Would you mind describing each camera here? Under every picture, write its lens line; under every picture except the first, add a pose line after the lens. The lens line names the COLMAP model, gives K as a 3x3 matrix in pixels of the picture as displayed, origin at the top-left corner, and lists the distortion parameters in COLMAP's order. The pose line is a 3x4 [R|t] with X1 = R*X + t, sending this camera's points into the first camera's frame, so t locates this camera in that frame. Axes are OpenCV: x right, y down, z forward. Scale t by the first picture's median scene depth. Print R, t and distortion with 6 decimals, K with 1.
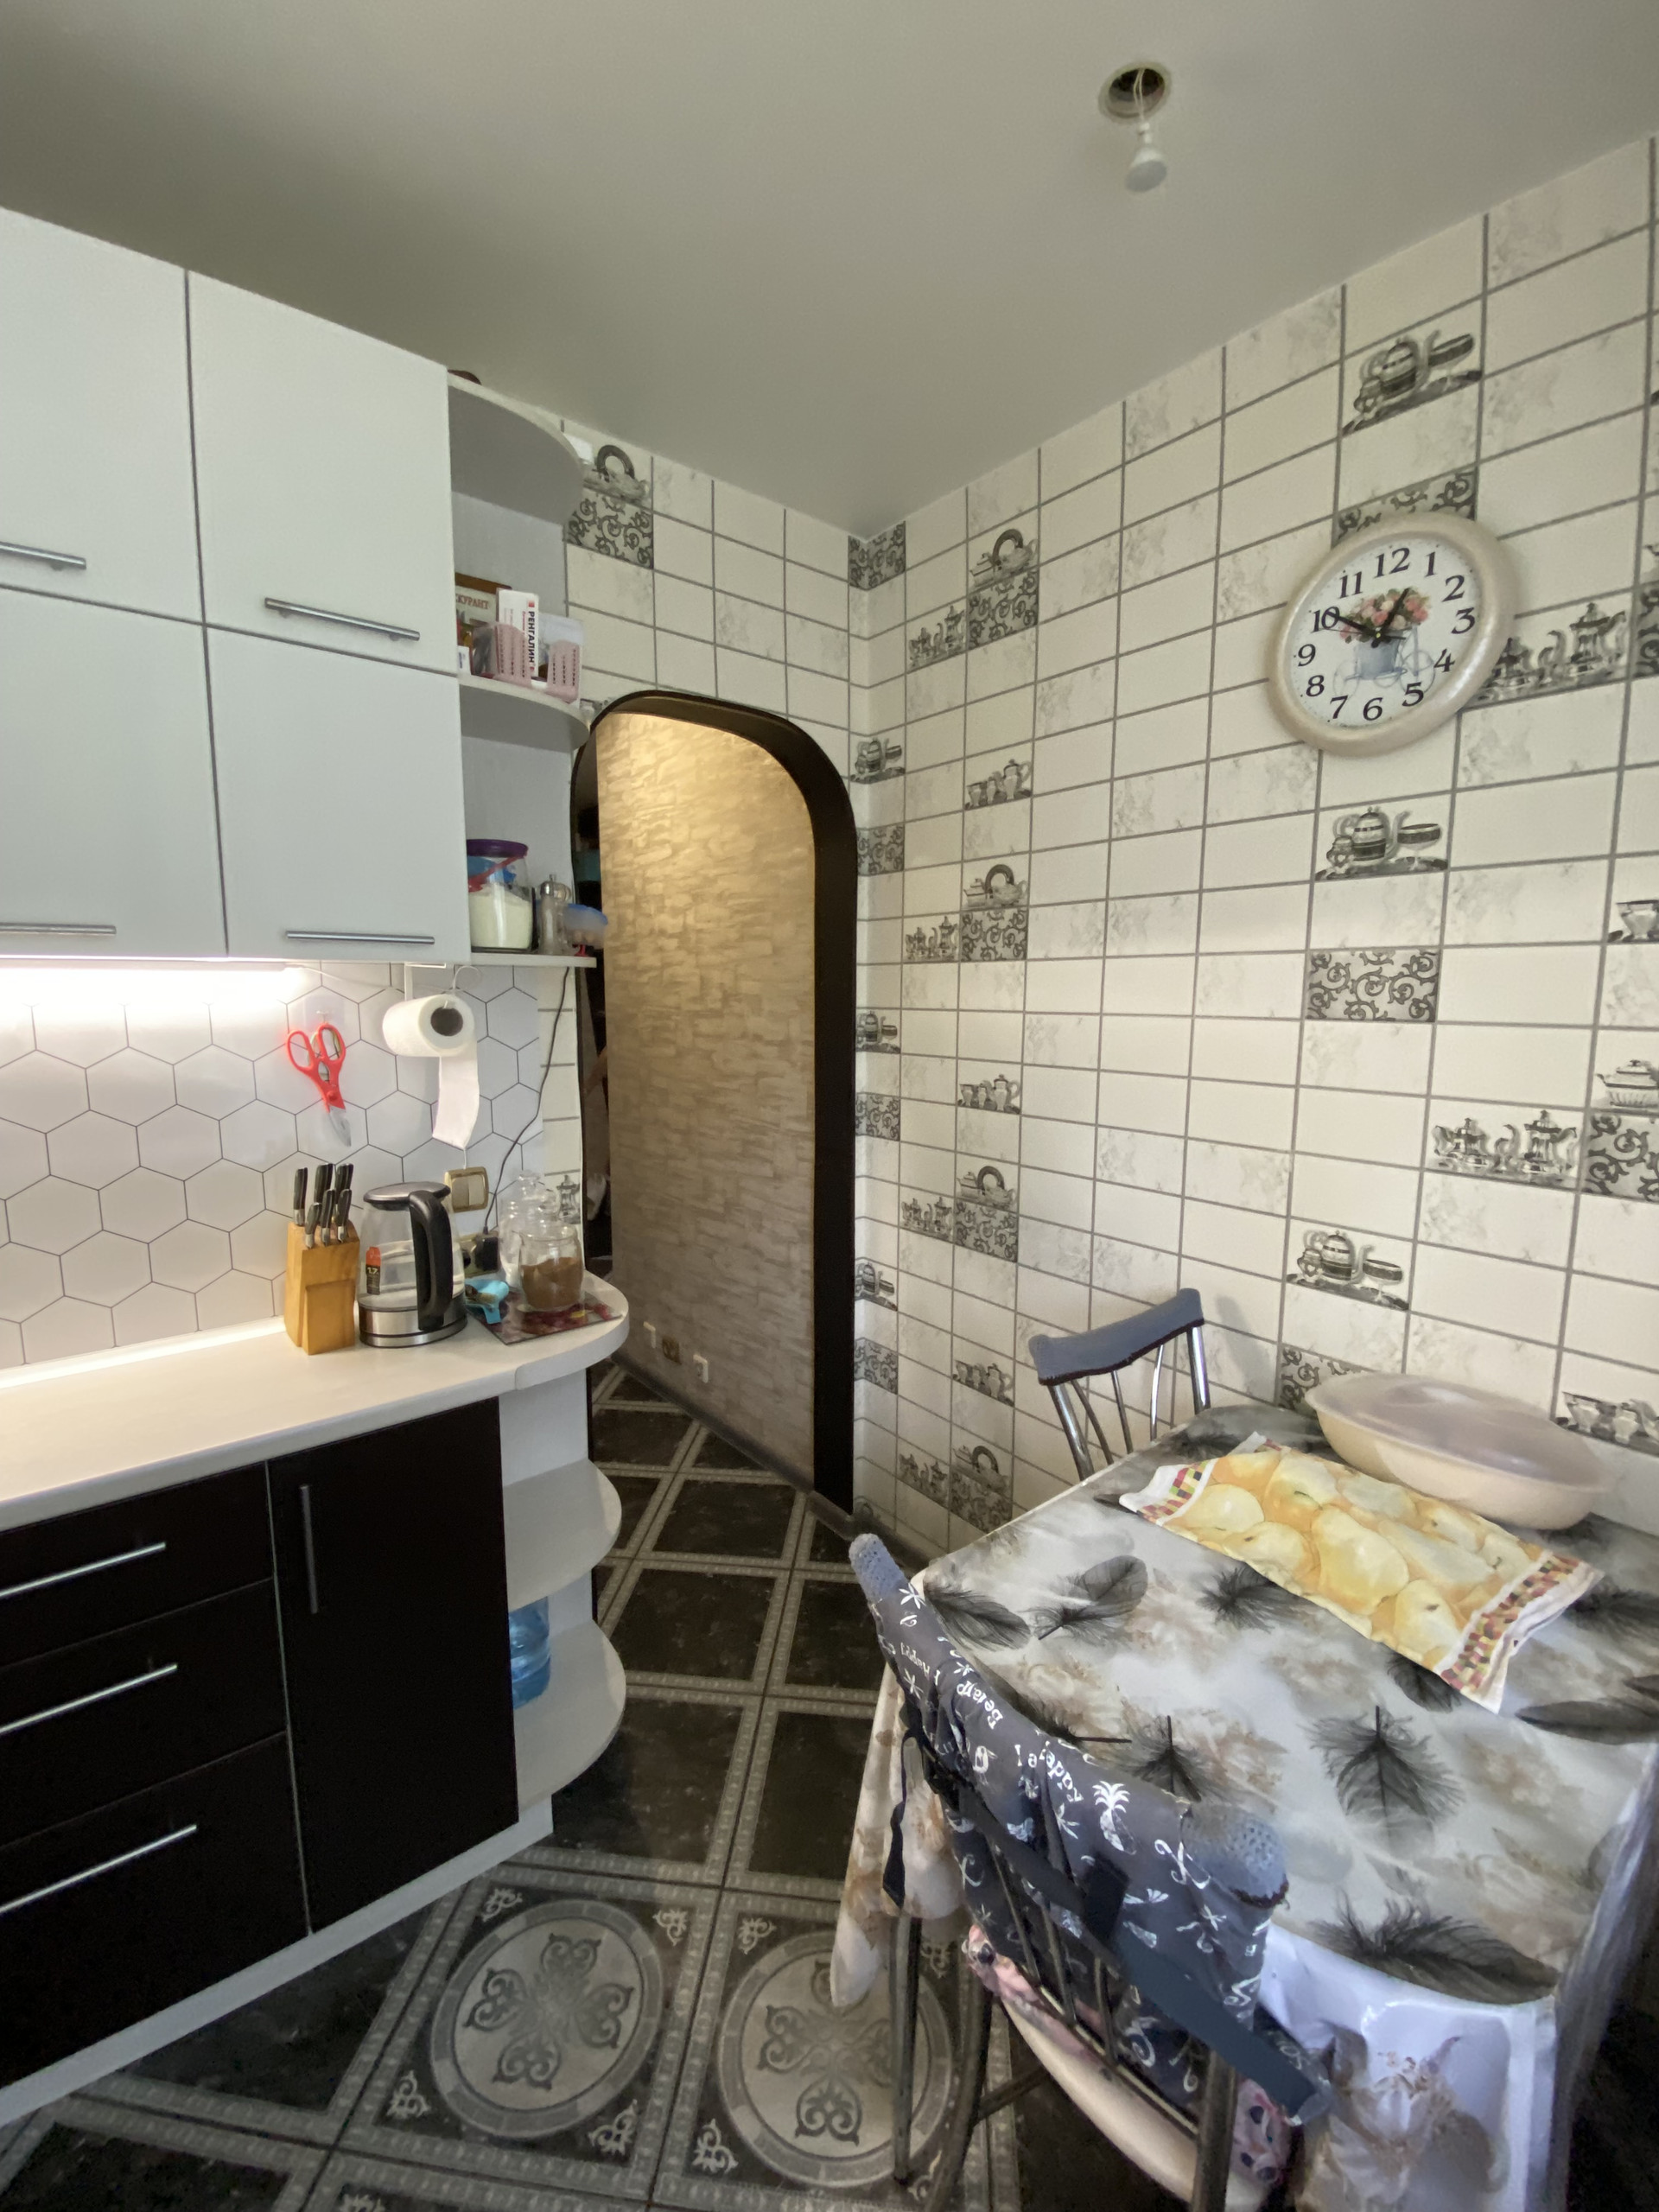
lens RADIAL K [[898.6, 0, 829.5], [0, 898.6, 1106.0], [0, 0, 1]] dist [0.058497, -0.044904]
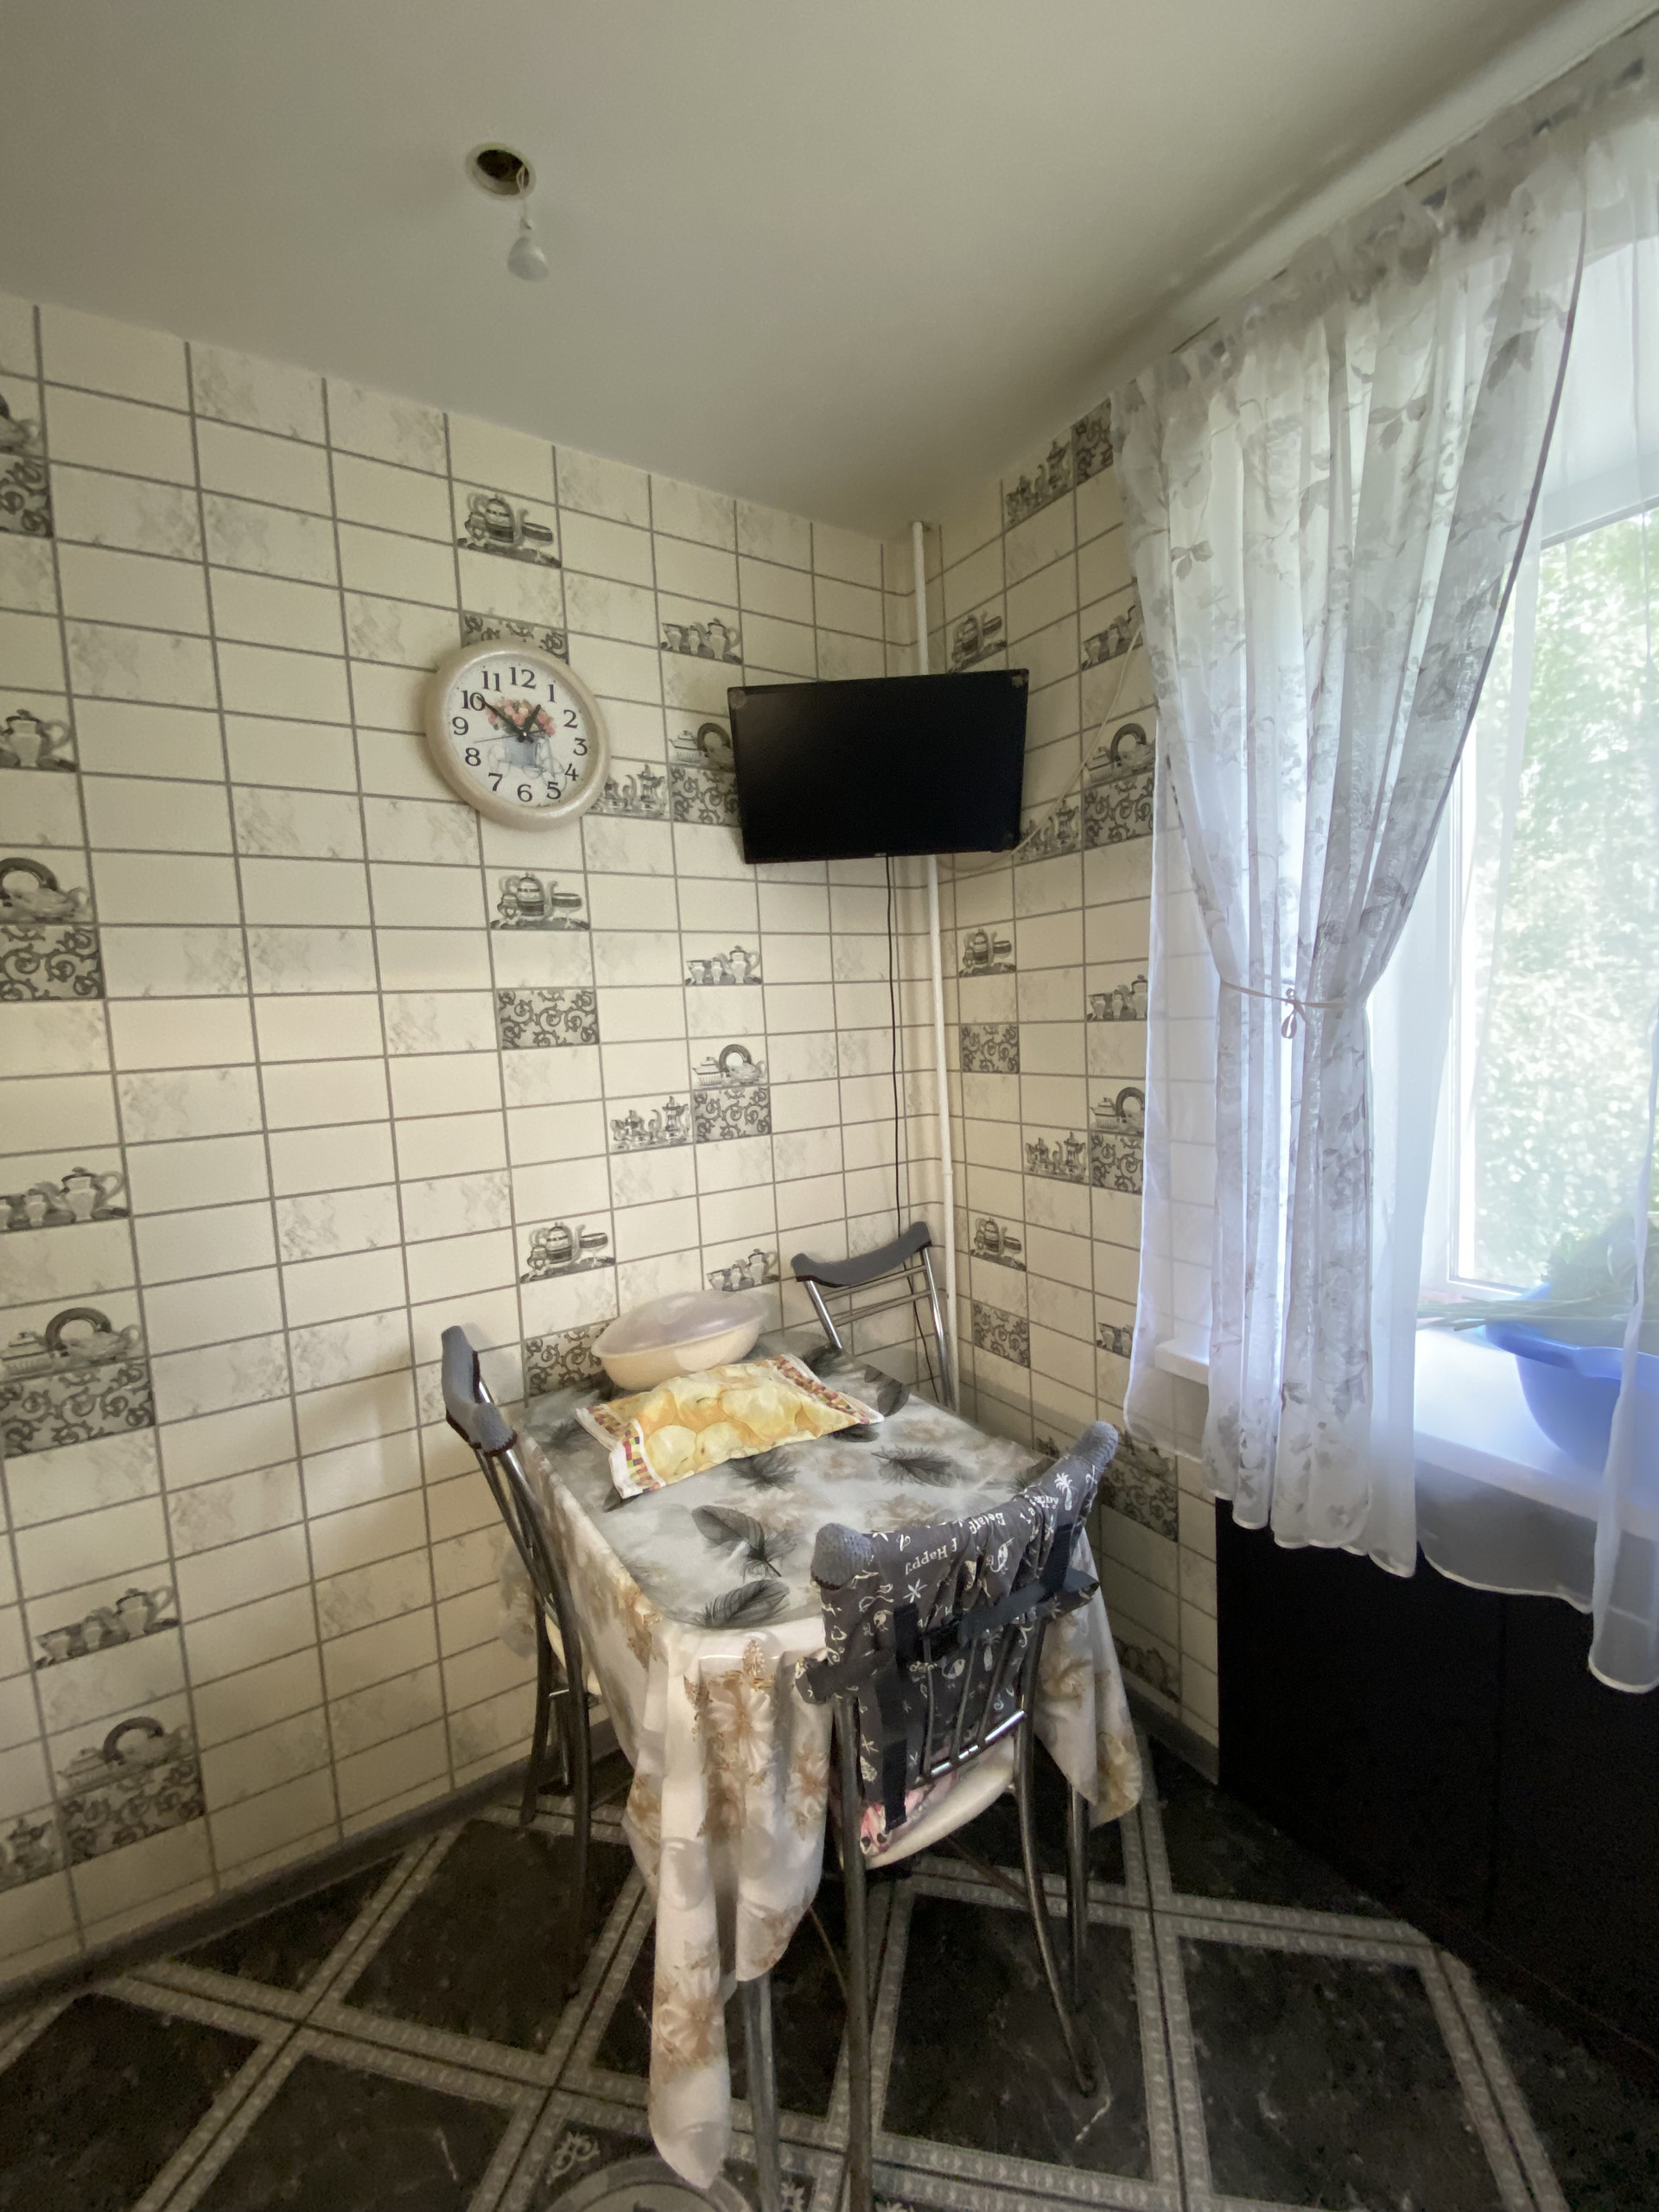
lens RADIAL K [[898.6, 0, 829.5], [0, 898.6, 1106.0], [0, 0, 1]] dist [0.058497, -0.044904]
pose [[0.121707, -0.111325, 0.986303, -0.586613], [0.179803, 0.979723, 0.088396, -0.056943], [-0.976145, 0.166582, 0.139256, 0.492753]]
